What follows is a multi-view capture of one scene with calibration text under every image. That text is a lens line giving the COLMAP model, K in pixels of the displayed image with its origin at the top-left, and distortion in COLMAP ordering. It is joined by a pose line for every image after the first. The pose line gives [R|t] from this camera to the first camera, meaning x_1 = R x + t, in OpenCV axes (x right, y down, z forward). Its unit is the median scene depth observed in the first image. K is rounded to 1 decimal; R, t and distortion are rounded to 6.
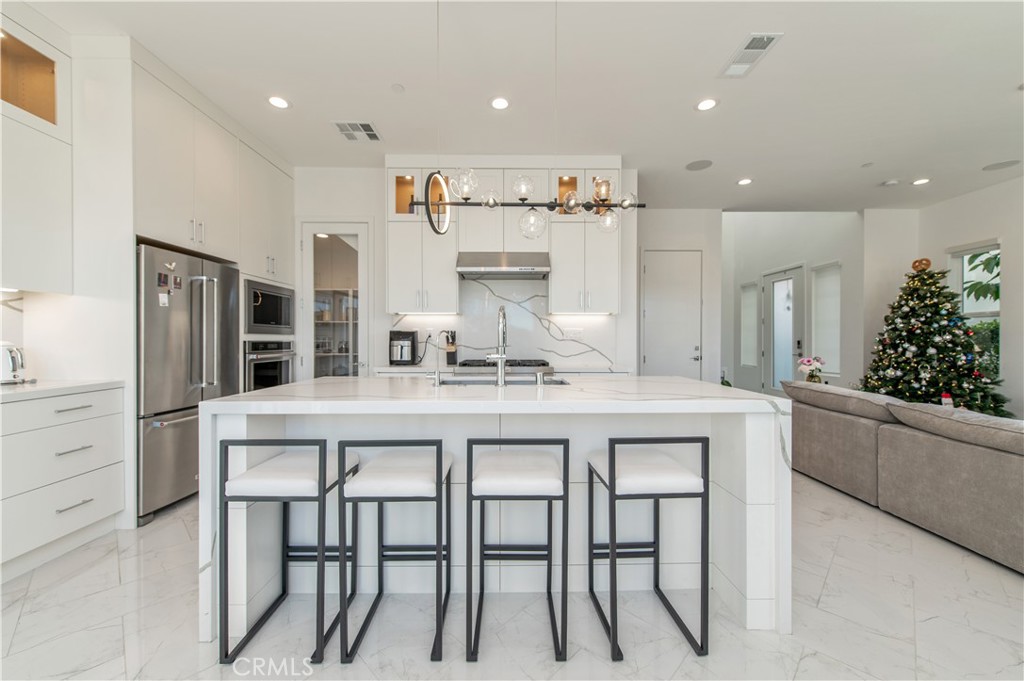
lens RADIAL K [[401.0, 0, 511.9], [0, 401.0, 339.5], [0, 0, 1]] dist [0.011986, -0.003481]
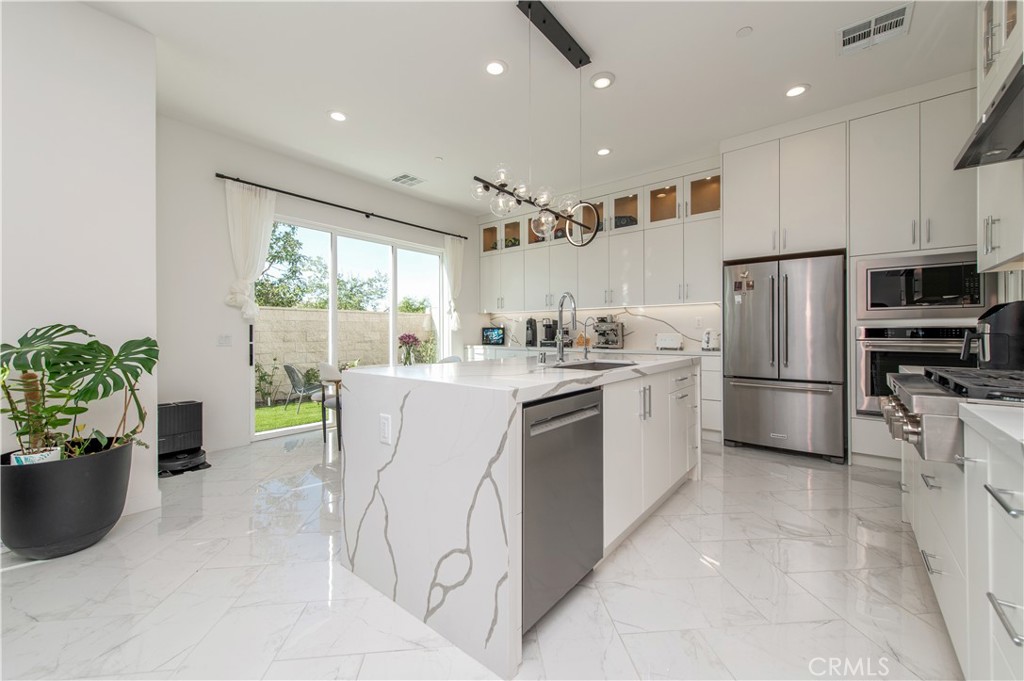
lens RADIAL K [[401.0, 0, 513.7], [0, 401.0, 332.2], [0, 0, 1]] dist [0.011986, -0.003481]
pose [[-0.640114, -0.000719, -0.768279, 0.569485], [0.000906, 0.999998, -0.001691, 0.016189], [0.768279, -0.001779, -0.640112, 0.959102]]
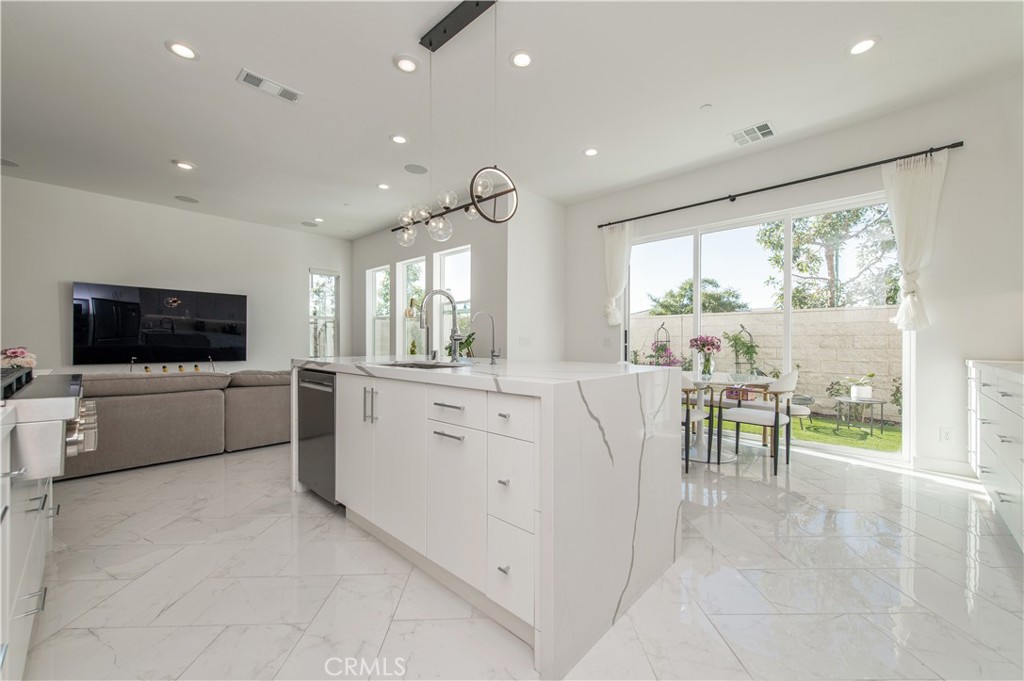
lens RADIAL K [[401.0, 0, 511.7], [0, 401.0, 340.7], [0, 0, 1]] dist [0.011986, -0.003481]
pose [[-0.713305, -0.000909, 0.700853, -0.552432], [-0.002461, 0.999996, -0.001208, 0.032438], [-0.700849, -0.002586, -0.713305, 0.986223]]
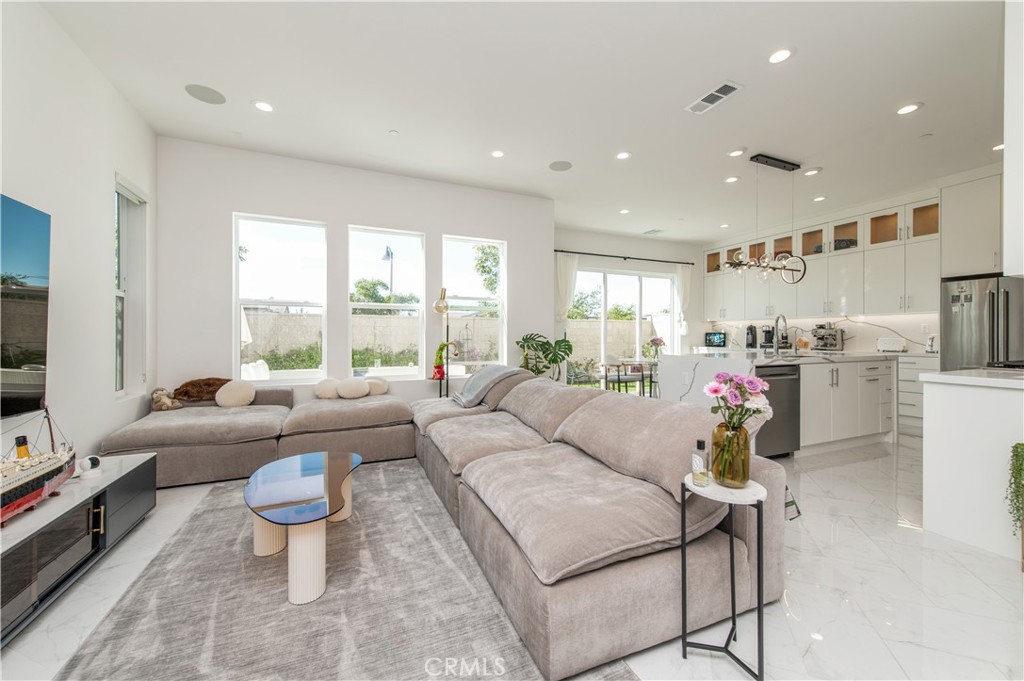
lens RADIAL K [[401.0, 0, 511.9], [0, 401.0, 337.7], [0, 0, 1]] dist [0.011986, -0.003481]
pose [[-0.922313, 0.000395, -0.386444, 1.172384], [-0.001133, 0.999992, 0.003728, 0.012746], [0.386443, 0.003876, -0.922305, 1.377389]]
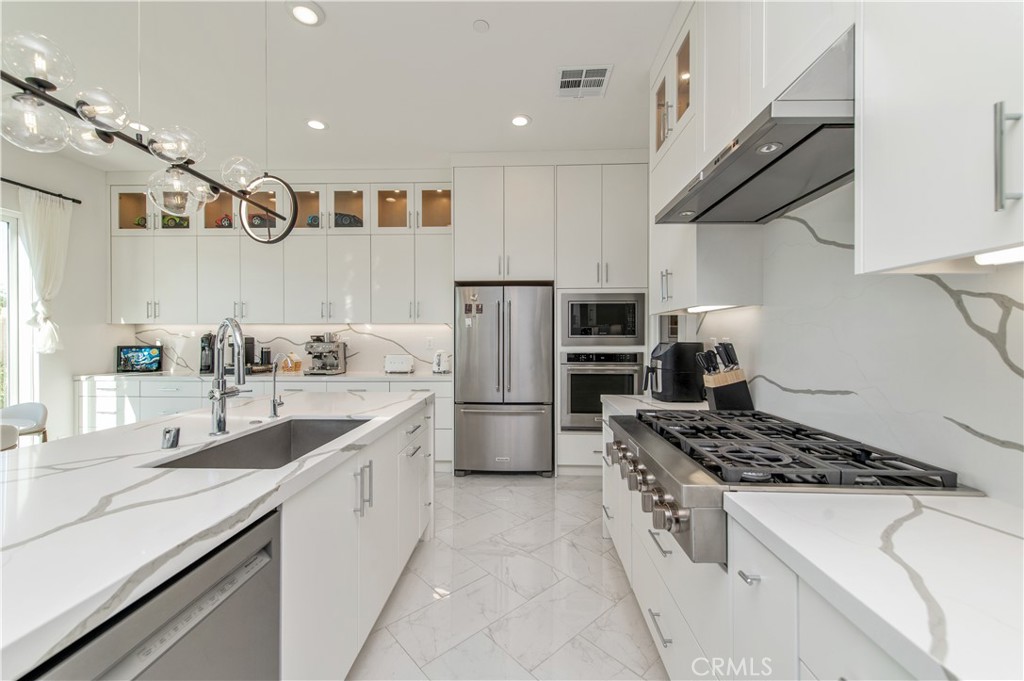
lens RADIAL K [[401.0, 0, 513.8], [0, 401.0, 339.1], [0, 0, 1]] dist [0.011986, -0.003481]
pose [[-0.047993, -0.000344, -0.998848, 0.385029], [-0.001355, 0.999999, -0.000279, -0.029747], [0.998847, 0.001340, -0.047994, 0.898459]]
